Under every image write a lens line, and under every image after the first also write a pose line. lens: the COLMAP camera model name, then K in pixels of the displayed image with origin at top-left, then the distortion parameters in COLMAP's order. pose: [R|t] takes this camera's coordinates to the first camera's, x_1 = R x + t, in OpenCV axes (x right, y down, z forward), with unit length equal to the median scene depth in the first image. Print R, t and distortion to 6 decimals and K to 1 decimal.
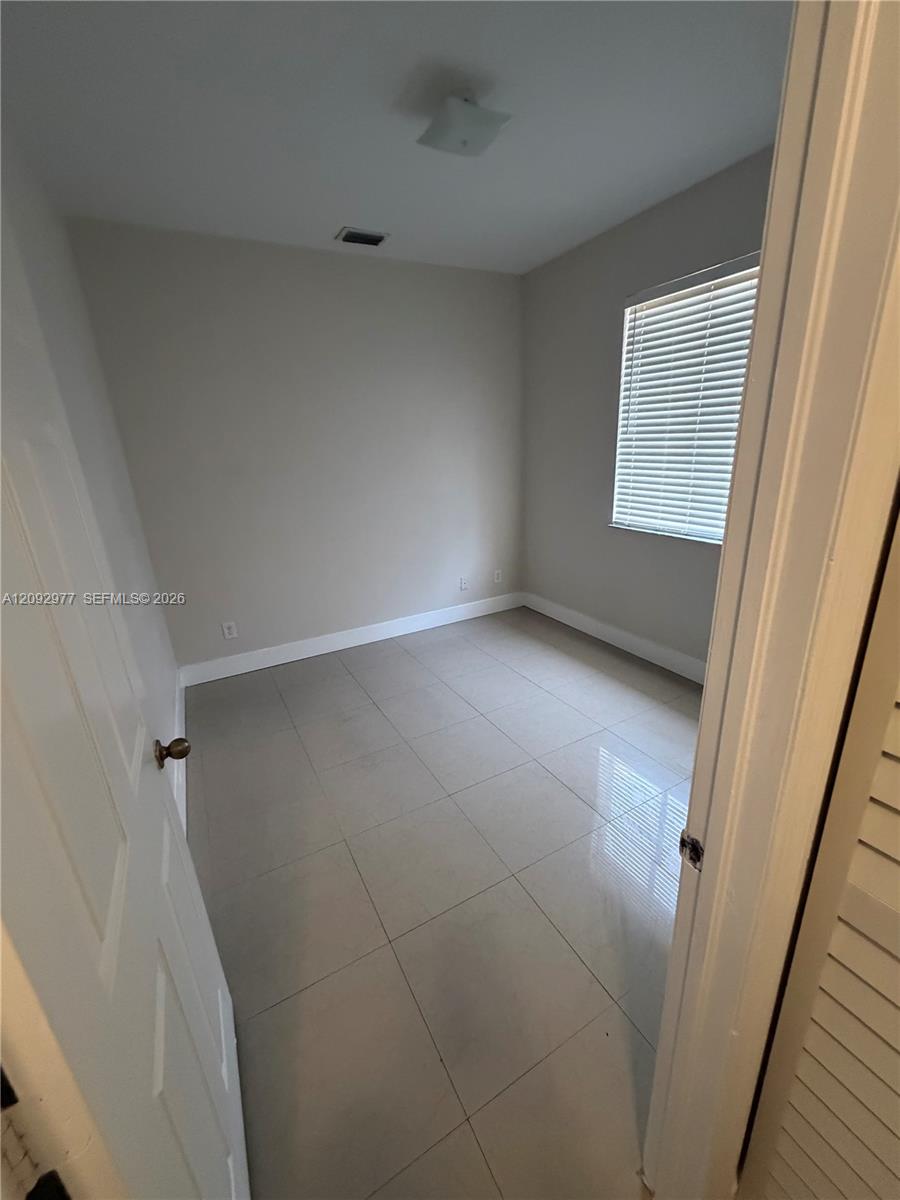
lens RADIAL K [[480.3, 0, 449.4], [0, 480.3, 594.8], [0, 0, 1]] dist [-0.000011, 0.000137]
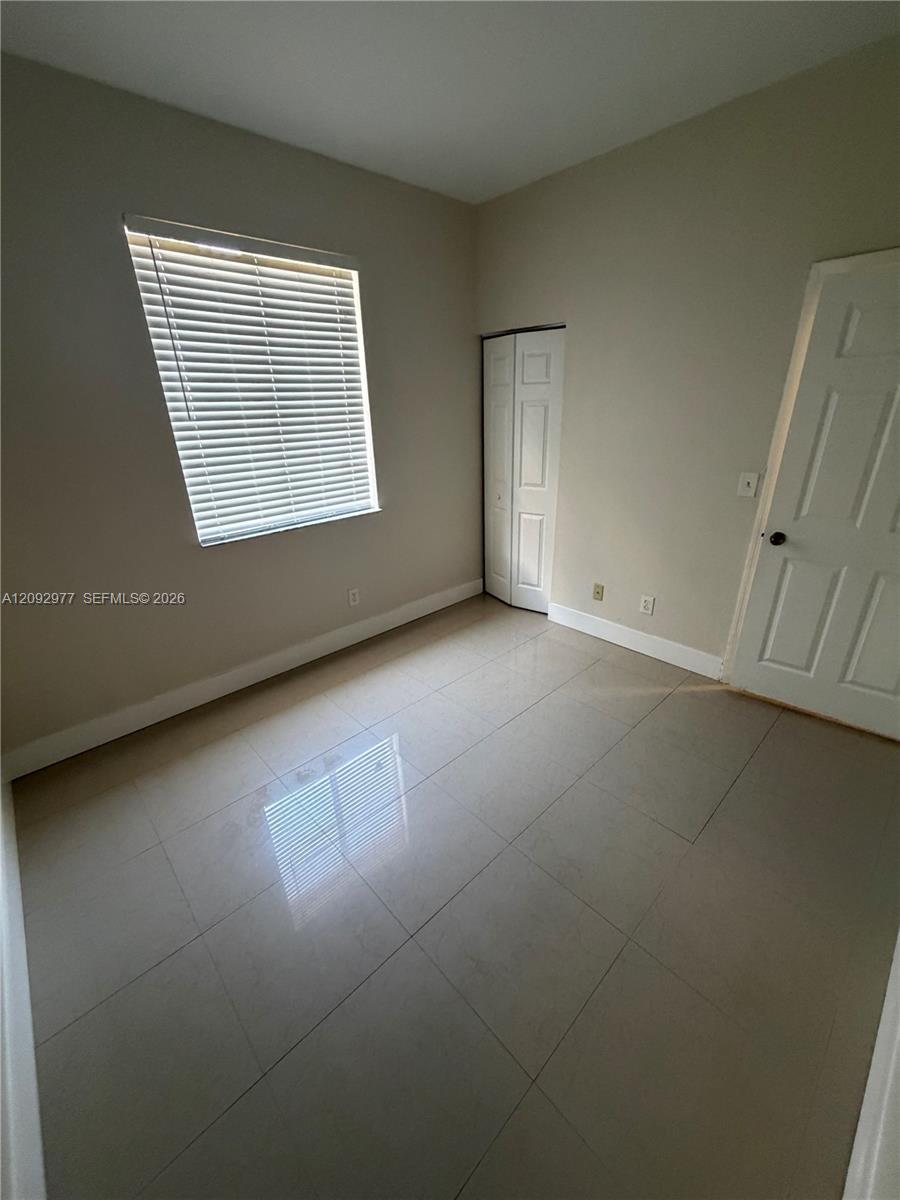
lens RADIAL K [[480.3, 0, 445.4], [0, 480.3, 600.5], [0, 0, 1]] dist [-0.000011, 0.000137]
pose [[-0.245768, -0.320385, 0.914850, -0.505896], [0.340411, 0.855158, 0.390929, -0.258872], [-0.907590, 0.407503, -0.101108, 0.849716]]
